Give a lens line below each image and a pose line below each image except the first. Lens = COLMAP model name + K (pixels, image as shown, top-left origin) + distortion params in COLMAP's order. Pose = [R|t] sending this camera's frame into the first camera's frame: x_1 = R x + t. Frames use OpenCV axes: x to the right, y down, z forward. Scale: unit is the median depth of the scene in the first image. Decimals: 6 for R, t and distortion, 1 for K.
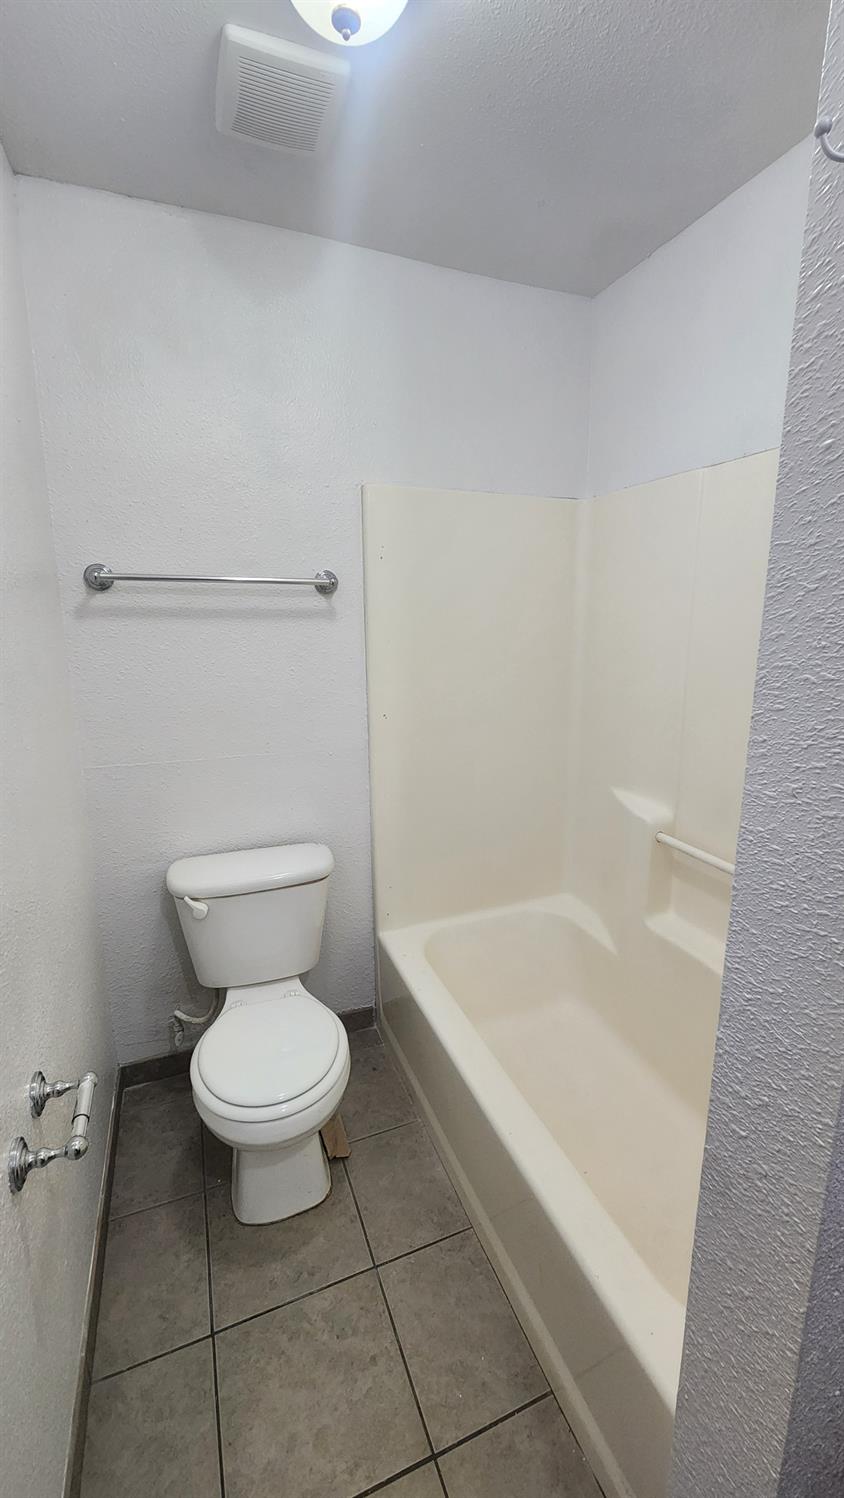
lens RADIAL K [[611.0, 0, 420.7], [0, 611.0, 747.7], [0, 0, 1]] dist [-0.006212, -0.000617]
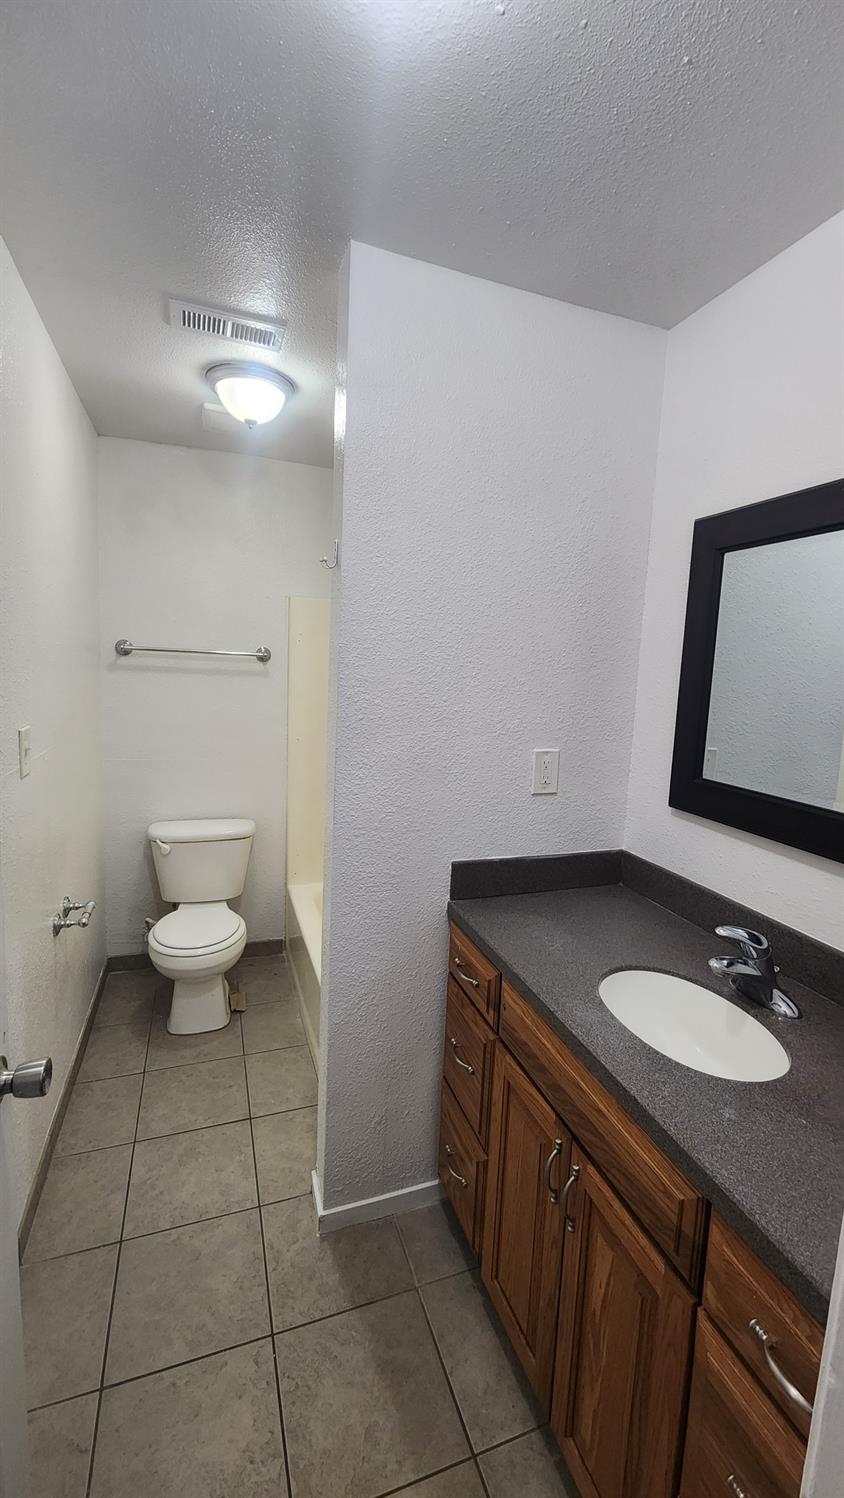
lens RADIAL K [[611.0, 0, 427.2], [0, 611.0, 748.2], [0, 0, 1]] dist [-0.006212, -0.000617]
pose [[0.998300, 0.054603, -0.020376, 0.357107], [-0.056096, 0.995070, -0.081785, 0.091619], [0.015809, 0.082789, 0.996442, -0.642175]]
